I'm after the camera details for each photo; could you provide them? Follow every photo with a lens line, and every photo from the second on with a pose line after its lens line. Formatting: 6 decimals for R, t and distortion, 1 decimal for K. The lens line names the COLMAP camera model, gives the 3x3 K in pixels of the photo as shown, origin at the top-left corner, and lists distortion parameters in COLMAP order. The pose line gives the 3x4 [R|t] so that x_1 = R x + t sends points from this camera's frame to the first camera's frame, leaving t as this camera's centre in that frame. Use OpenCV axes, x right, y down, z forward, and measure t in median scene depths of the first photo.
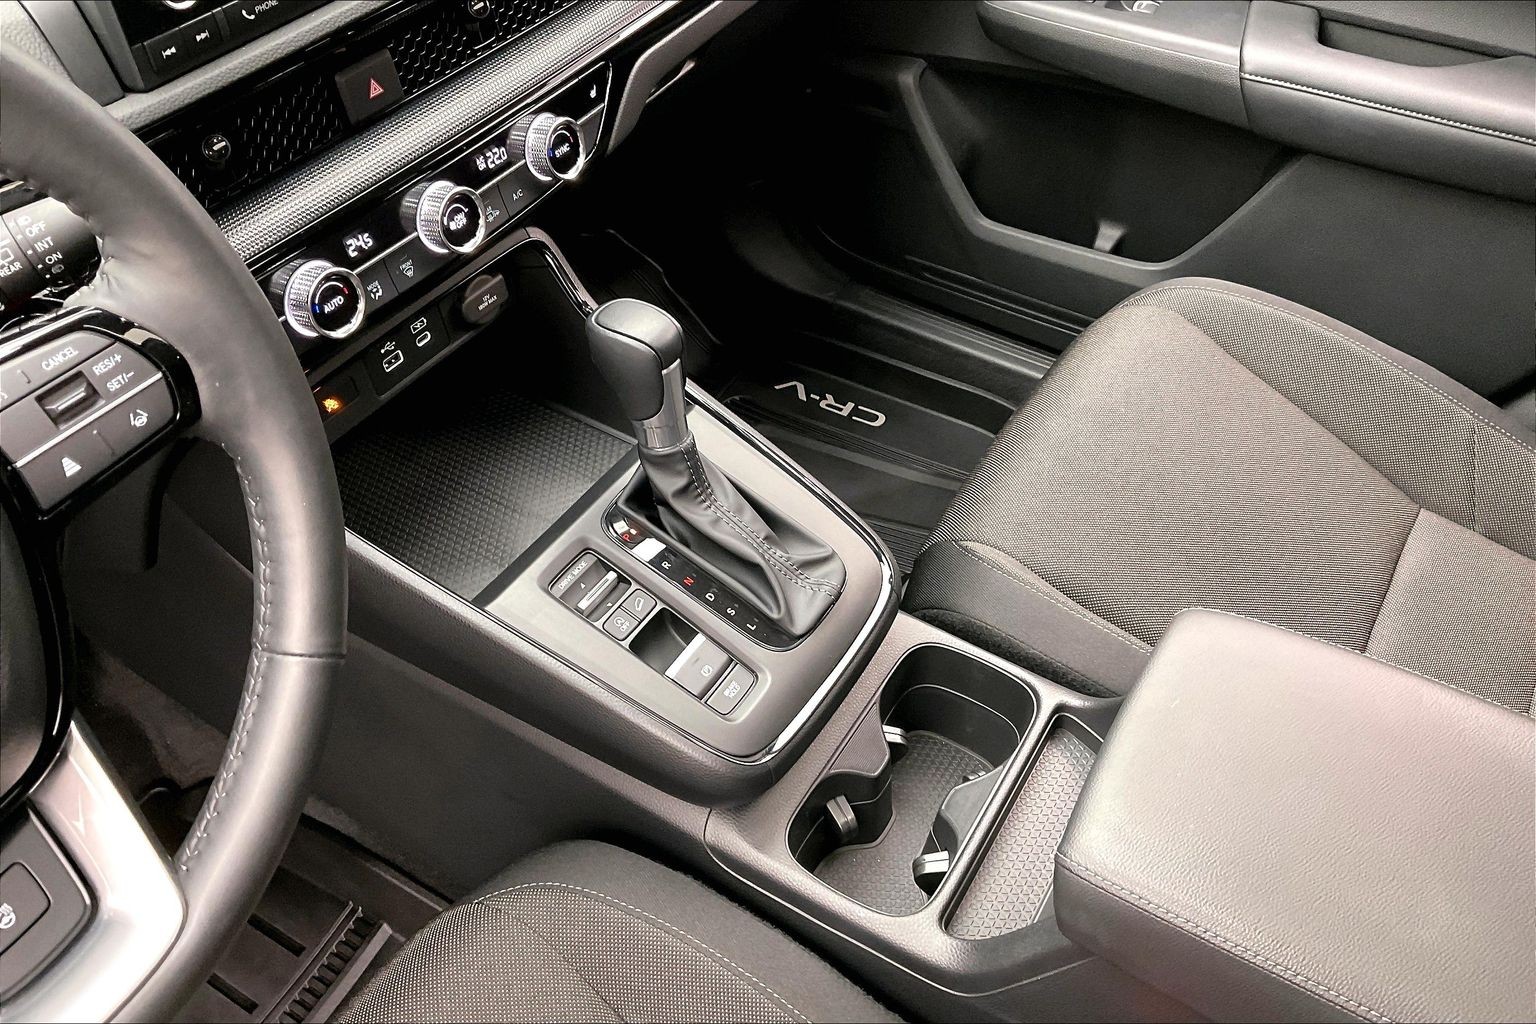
lens RADIAL K [[1278.2, 0, 758.0], [0, 1278.2, 529.8], [0, 0, 1]] dist [0.043512, -0.117130]
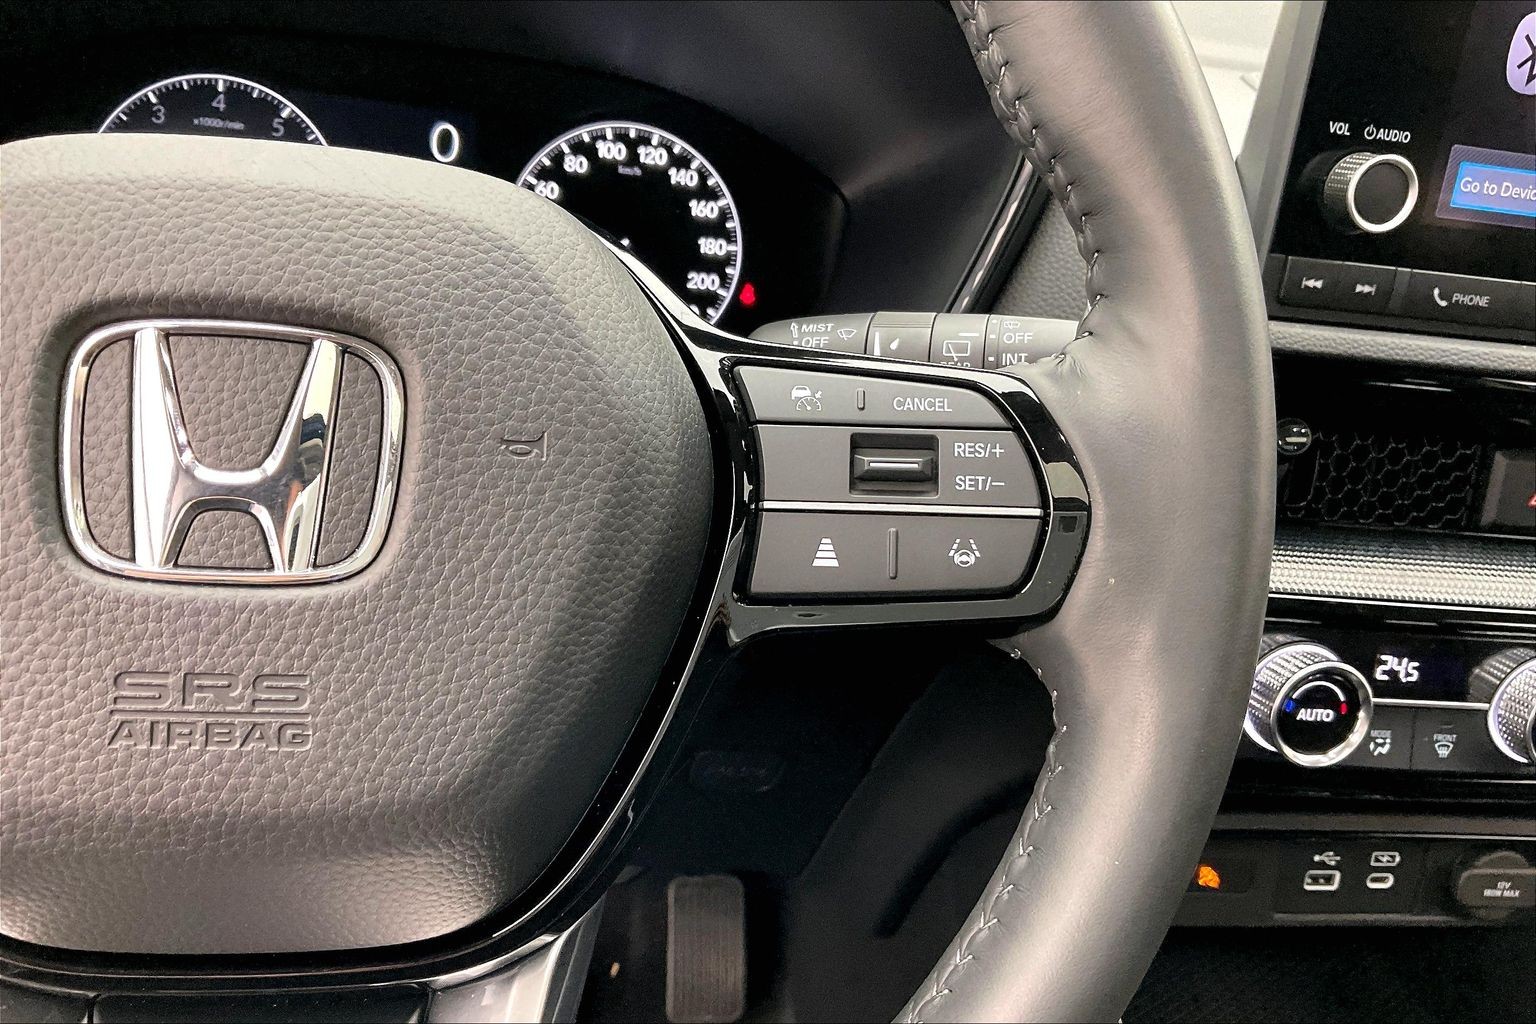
lens RADIAL K [[1278.2, 0, 771.3], [0, 1278.2, 526.1], [0, 0, 1]] dist [0.043512, -0.117130]
pose [[0.644891, 0.360320, -0.674007, -0.102438], [-0.622882, 0.758814, -0.190317, 0.042055], [0.442871, 0.542560, 0.713788, 0.353045]]
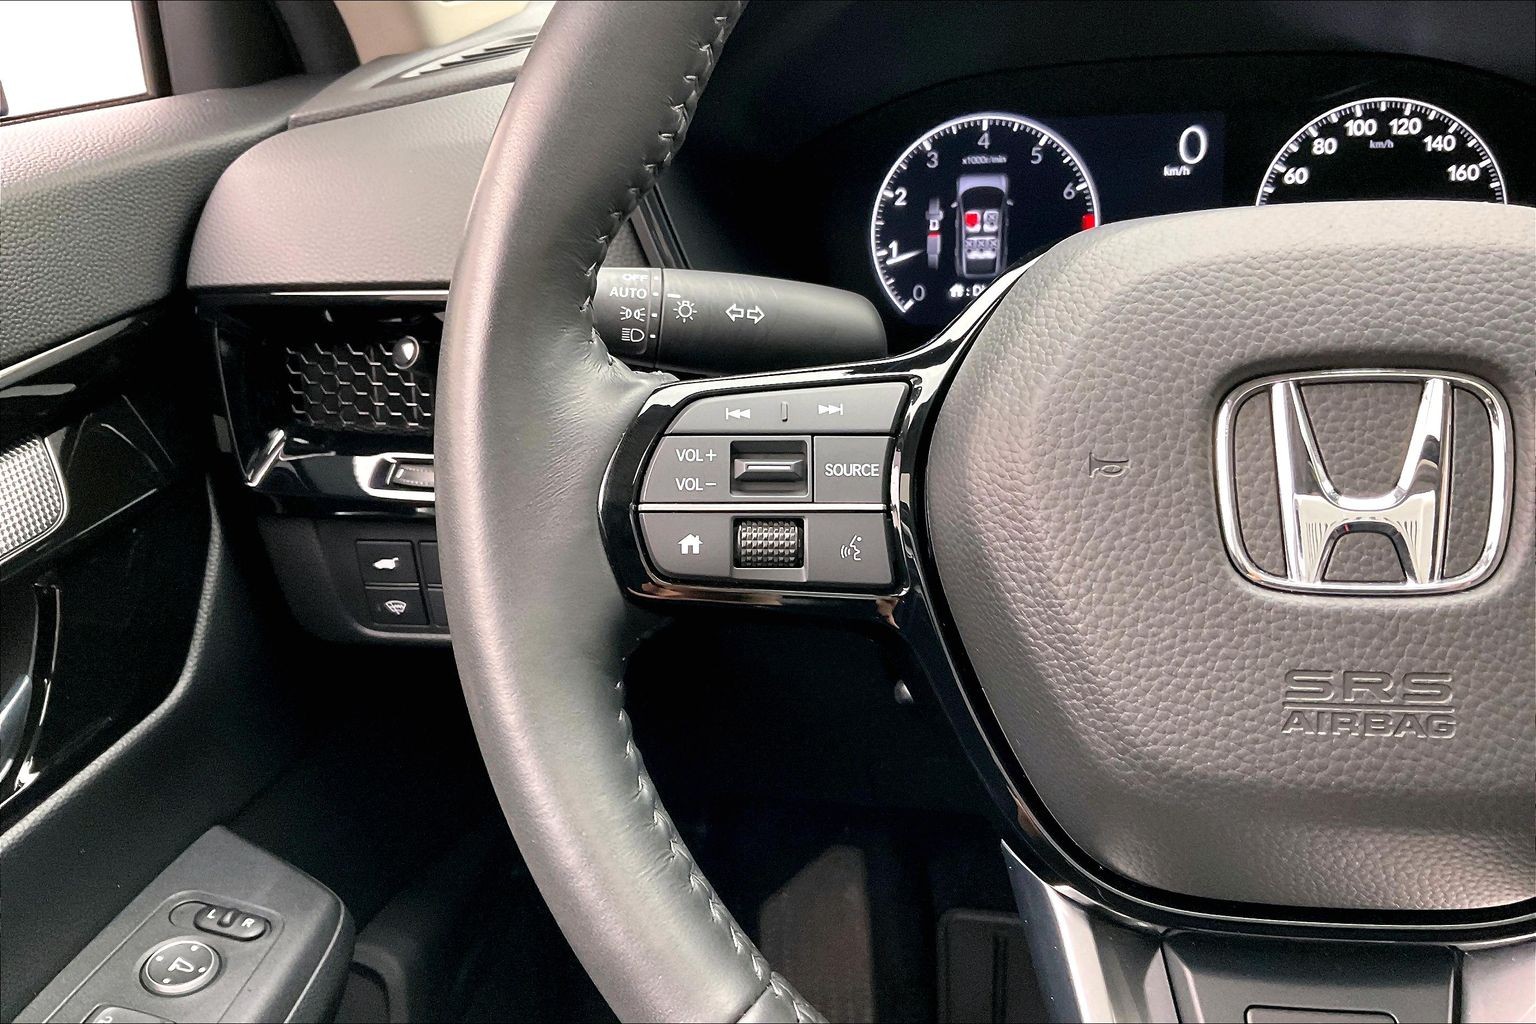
lens RADIAL K [[1278.2, 0, 728.3], [0, 1278.2, 527.0], [0, 0, 1]] dist [0.043512, -0.117130]
pose [[0.335988, 0.362157, -0.869457, -0.141932], [-0.610783, 0.786485, 0.091569, 0.134227], [0.716977, 0.500284, 0.485449, 0.213409]]
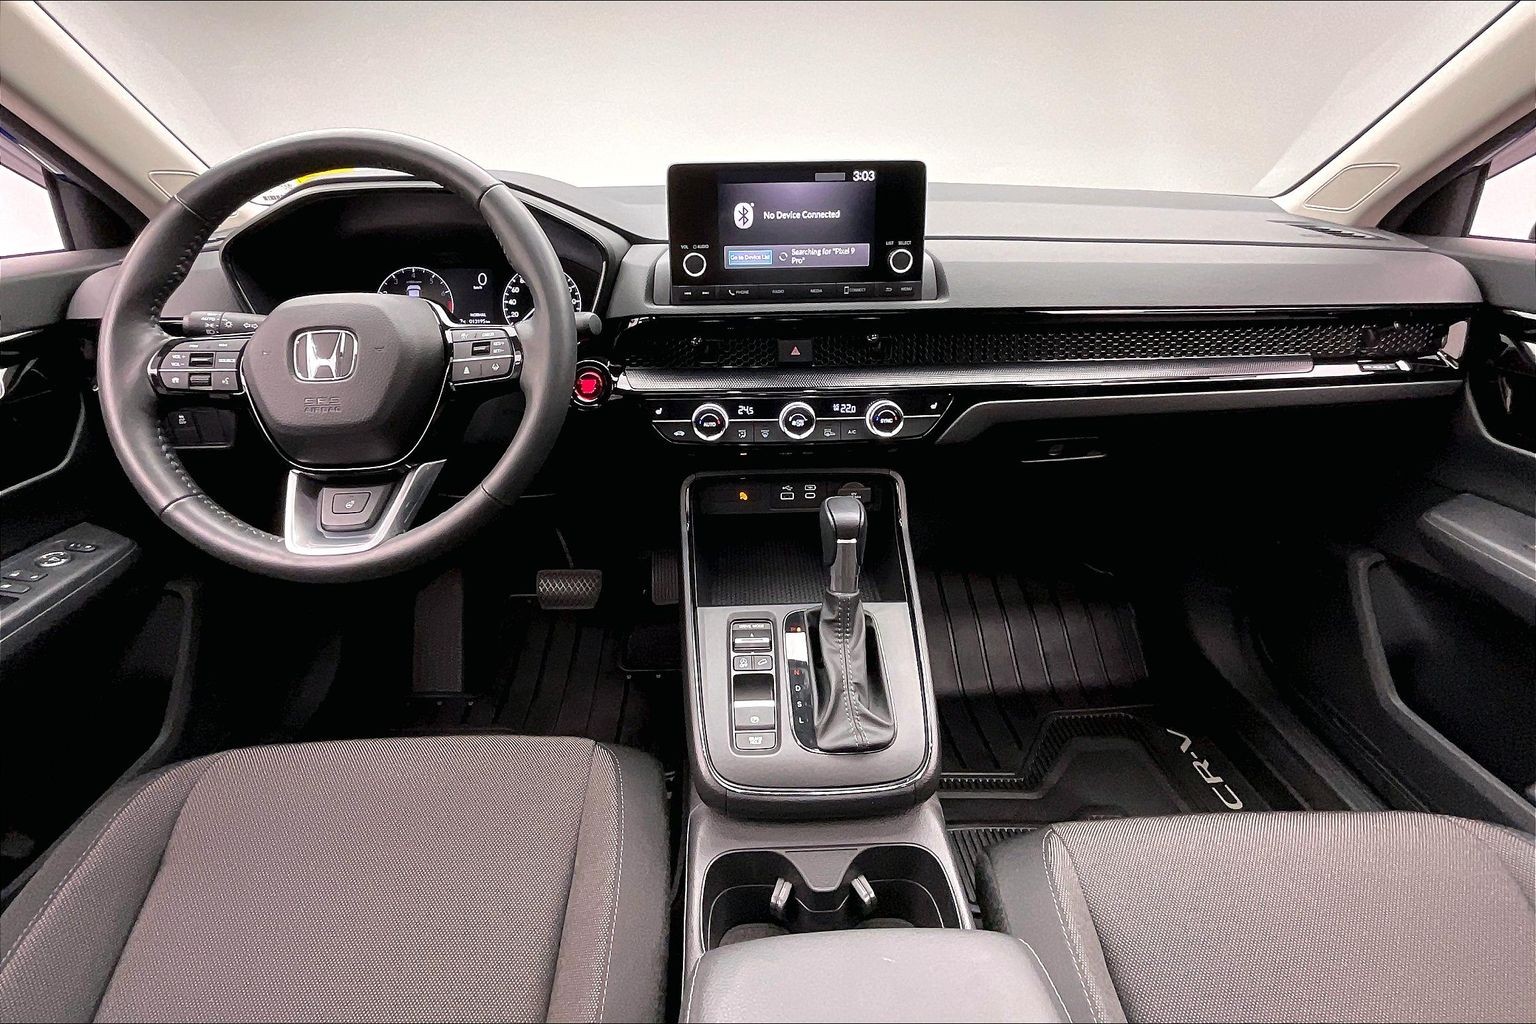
lens RADIAL K [[699.0, 0, 768.1], [0, 699.0, 428.1], [0, 0, 1]] dist [-0.004269, -0.001191]
pose [[0.550385, 0.286974, -0.784042, 0.575660], [-0.581797, 0.805356, -0.113637, -0.093166], [0.598822, 0.518698, 0.610217, 0.355121]]
